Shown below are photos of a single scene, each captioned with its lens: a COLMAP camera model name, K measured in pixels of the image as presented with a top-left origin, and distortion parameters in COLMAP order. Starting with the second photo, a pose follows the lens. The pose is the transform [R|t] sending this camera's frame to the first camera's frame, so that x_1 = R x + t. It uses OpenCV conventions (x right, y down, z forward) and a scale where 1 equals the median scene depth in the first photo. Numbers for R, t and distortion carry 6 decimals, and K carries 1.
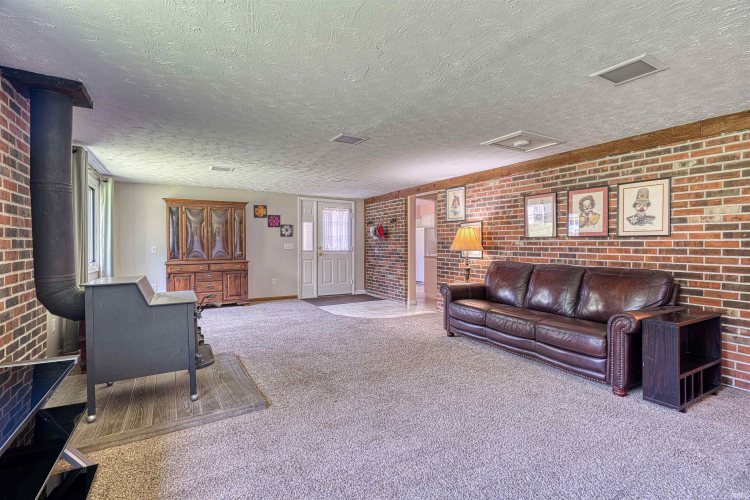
lens RADIAL K [[346.0, 0, 375.0], [0, 346.0, 248.2], [0, 0, 1]] dist [-0.009857, 0.004206]
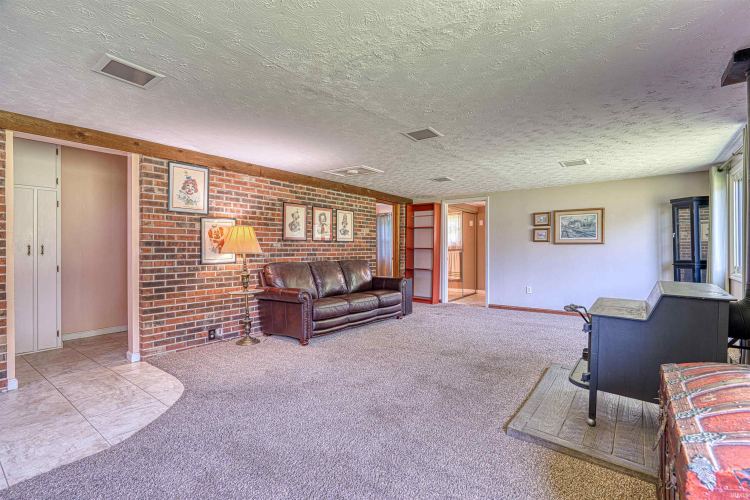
lens RADIAL K [[346.0, 0, 375.0], [0, 346.0, 248.2], [0, 0, 1]] dist [-0.009857, 0.004206]
pose [[-0.368844, 0.002302, 0.929489, -0.719092], [0.017307, 0.999841, 0.004392, -0.004186], [-0.929330, 0.017707, -0.368825, 1.175461]]
